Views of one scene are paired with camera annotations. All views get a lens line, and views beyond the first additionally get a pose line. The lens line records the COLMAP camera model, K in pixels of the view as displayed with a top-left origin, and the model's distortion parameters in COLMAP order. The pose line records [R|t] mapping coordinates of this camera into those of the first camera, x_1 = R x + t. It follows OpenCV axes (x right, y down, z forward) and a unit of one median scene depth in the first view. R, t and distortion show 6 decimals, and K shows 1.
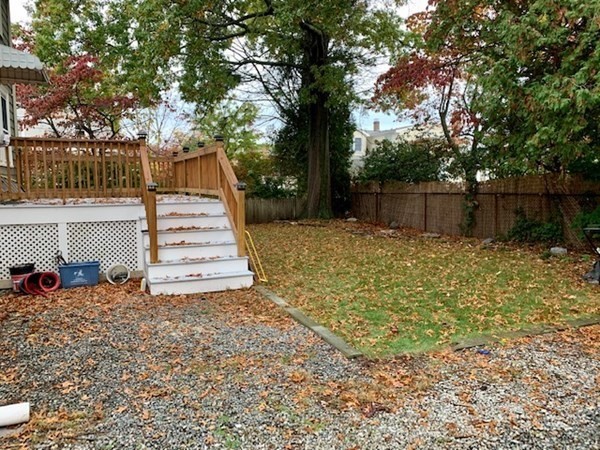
lens RADIAL K [[462.4, 0, 298.0], [0, 462.4, 218.0], [0, 0, 1]] dist [0.054806, -0.064946]
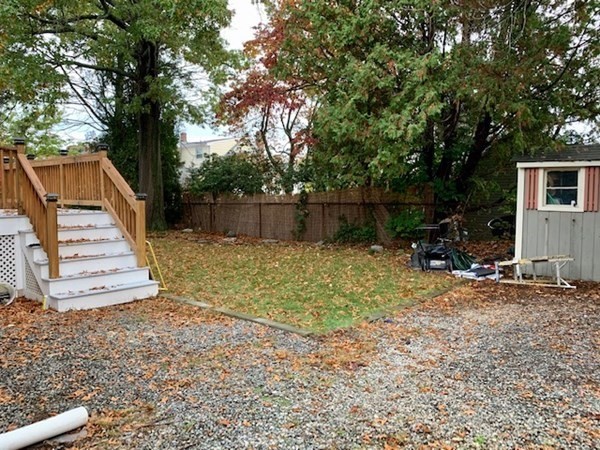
lens RADIAL K [[462.4, 0, 298.0], [0, 462.4, 218.0], [0, 0, 1]] dist [0.054806, -0.064946]
pose [[0.904278, -0.020304, 0.426462, -0.261086], [0.030909, 0.999361, -0.017958, 0.007606], [-0.425825, 0.029421, 0.904327, -0.059920]]
